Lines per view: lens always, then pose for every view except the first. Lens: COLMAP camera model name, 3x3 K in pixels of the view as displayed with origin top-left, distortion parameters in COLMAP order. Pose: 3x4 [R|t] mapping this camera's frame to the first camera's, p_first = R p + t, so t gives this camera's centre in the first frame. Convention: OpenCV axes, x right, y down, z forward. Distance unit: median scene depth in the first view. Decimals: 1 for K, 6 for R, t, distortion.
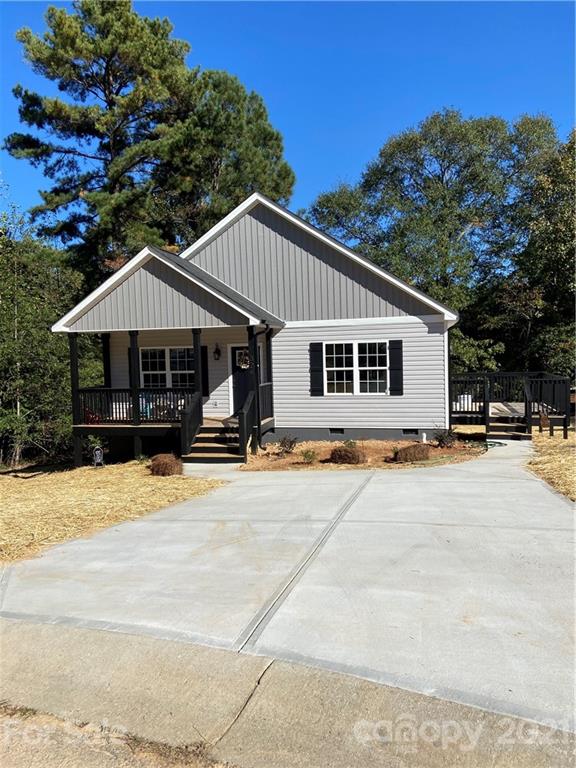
lens RADIAL K [[578.2, 0, 284.6], [0, 578.2, 382.5], [0, 0, 1]] dist [0.122184, -0.148460]
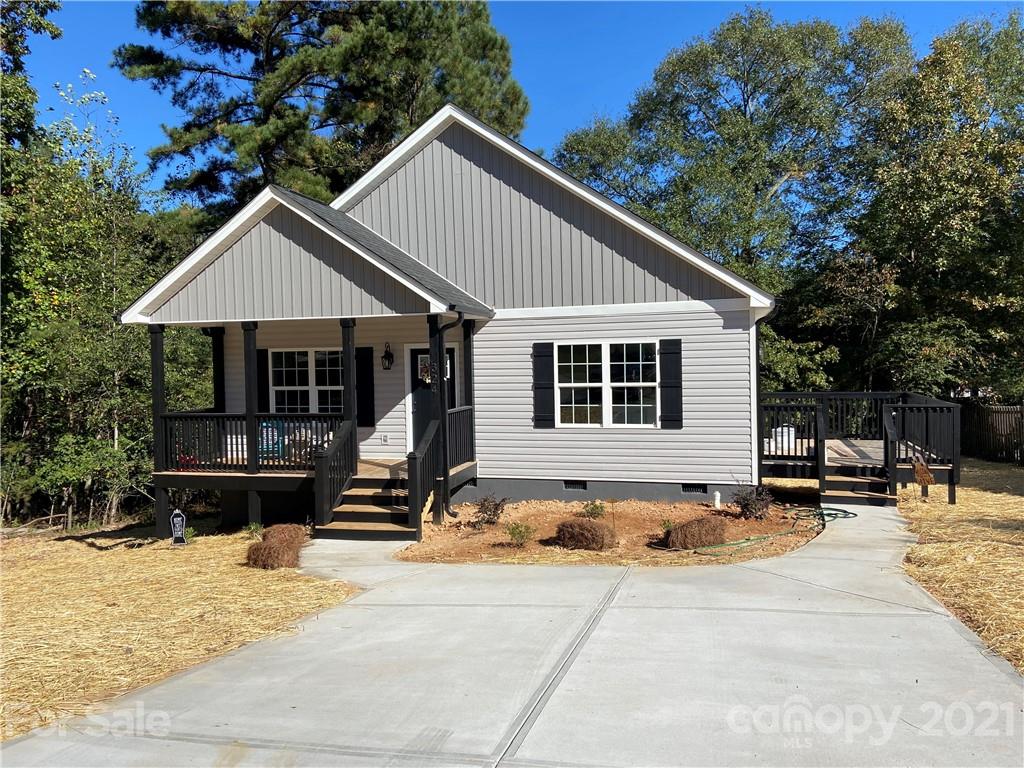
lens RADIAL K [[771.0, 0, 510.1], [0, 771.0, 378.7], [0, 0, 1]] dist [0.122184, -0.148460]
pose [[0.999598, 0.007200, -0.027406, 0.038345], [-0.007925, 0.999619, -0.026447, -0.006951], [0.027205, 0.026654, 0.999274, 0.152291]]
